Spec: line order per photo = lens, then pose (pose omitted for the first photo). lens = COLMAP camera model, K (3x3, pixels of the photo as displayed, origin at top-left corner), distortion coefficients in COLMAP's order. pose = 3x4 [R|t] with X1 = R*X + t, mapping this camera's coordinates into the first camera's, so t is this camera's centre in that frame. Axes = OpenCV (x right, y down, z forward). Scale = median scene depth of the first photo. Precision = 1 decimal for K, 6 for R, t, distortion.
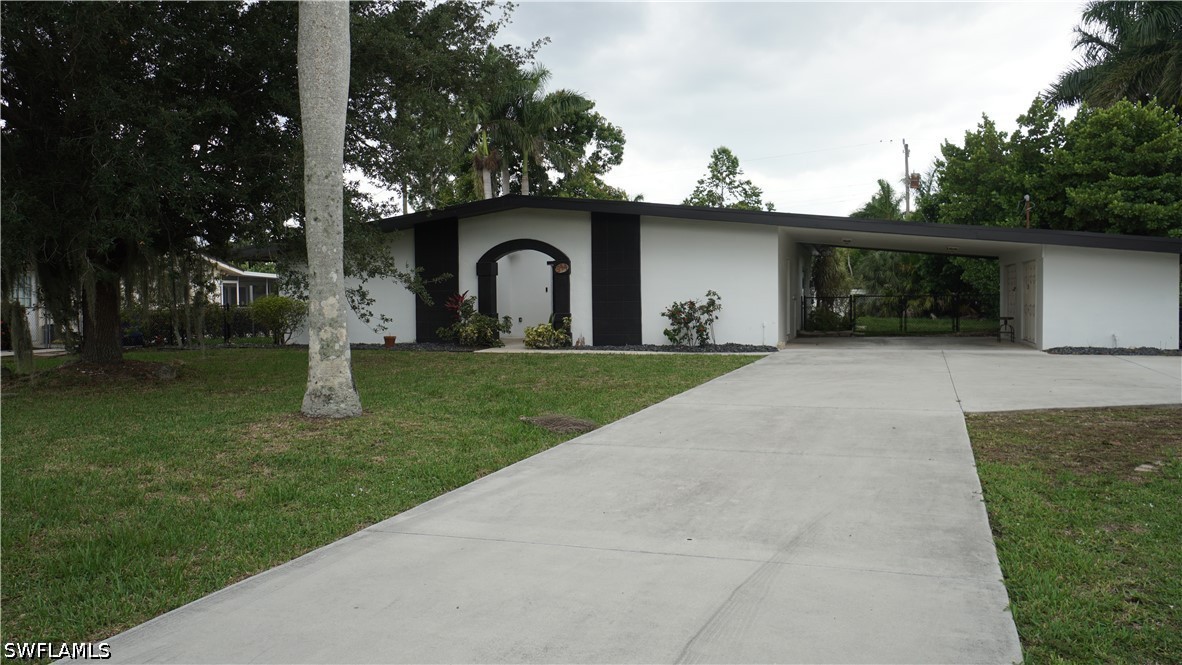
lens RADIAL K [[947.1, 0, 588.9], [0, 947.1, 332.1], [0, 0, 1]] dist [0.004997, 0.001289]
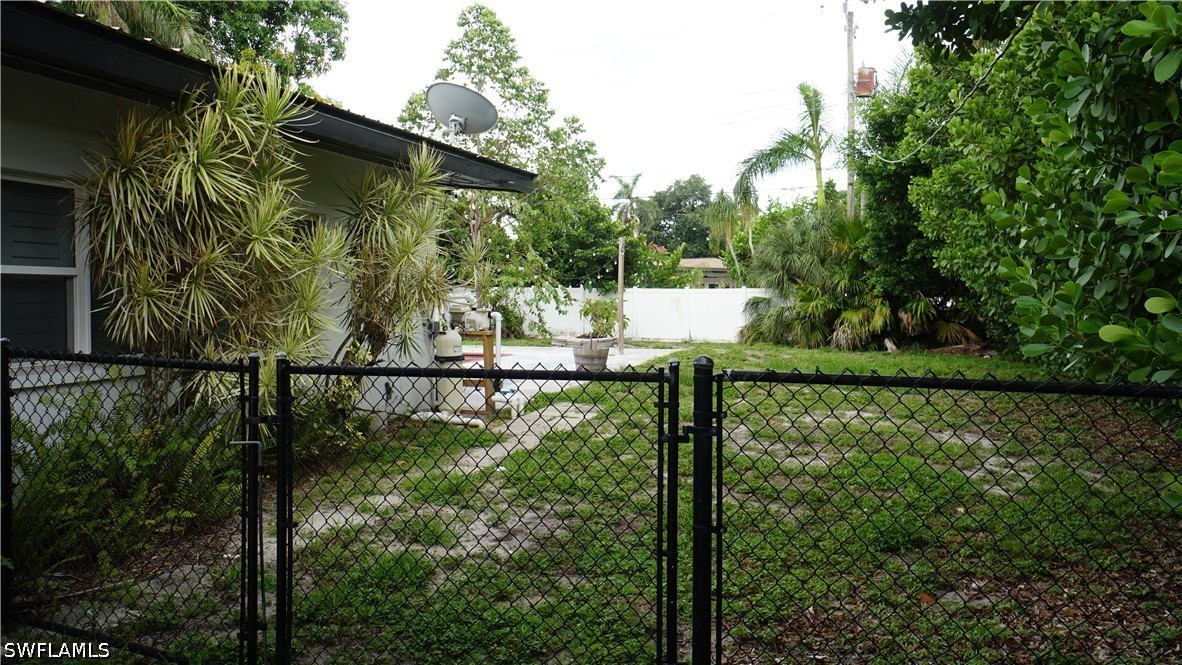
lens RADIAL K [[947.1, 0, 593.4], [0, 947.1, 329.3], [0, 0, 1]] dist [0.004997, 0.001289]
pose [[0.999671, 0.015061, -0.020778, 0.216913], [-0.015174, 0.999871, -0.005295, -0.019663], [0.020696, 0.005609, 0.999770, 0.498232]]
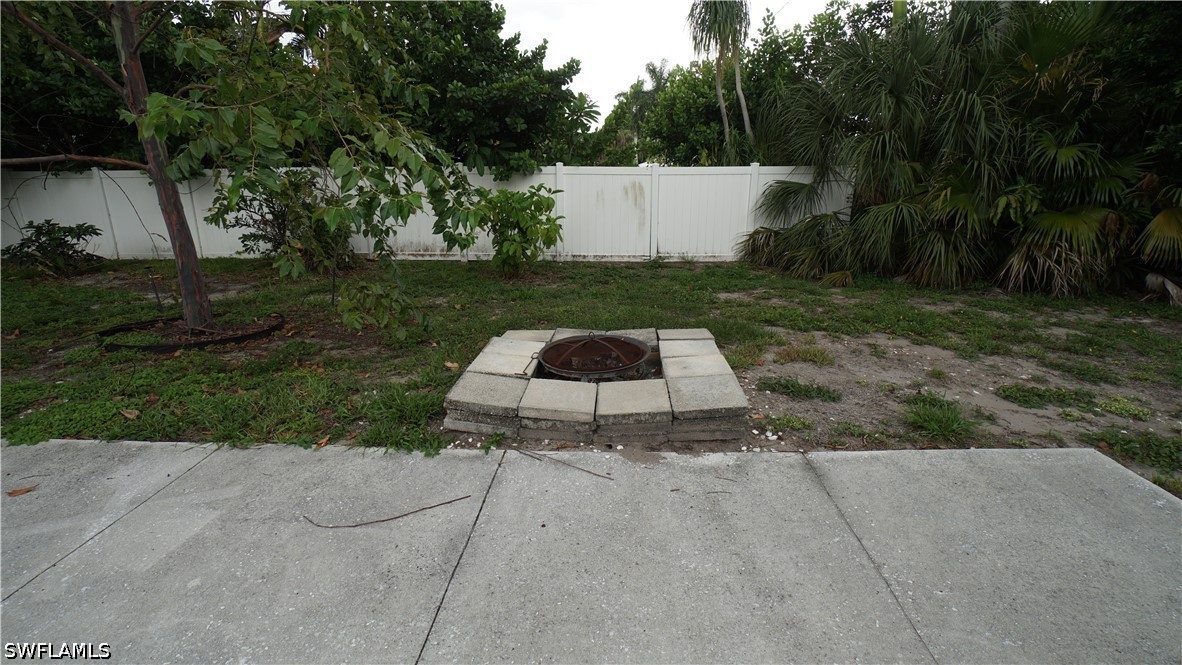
lens RADIAL K [[549.4, 0, 588.9], [0, 549.4, 332.6], [0, 0, 1]] dist [-0.004188, -0.000105]
pose [[0.963046, -0.064080, 0.261604, 0.185819], [-0.000383, 0.970958, 0.239248, -0.038467], [-0.269337, -0.230507, 0.935053, 0.898045]]
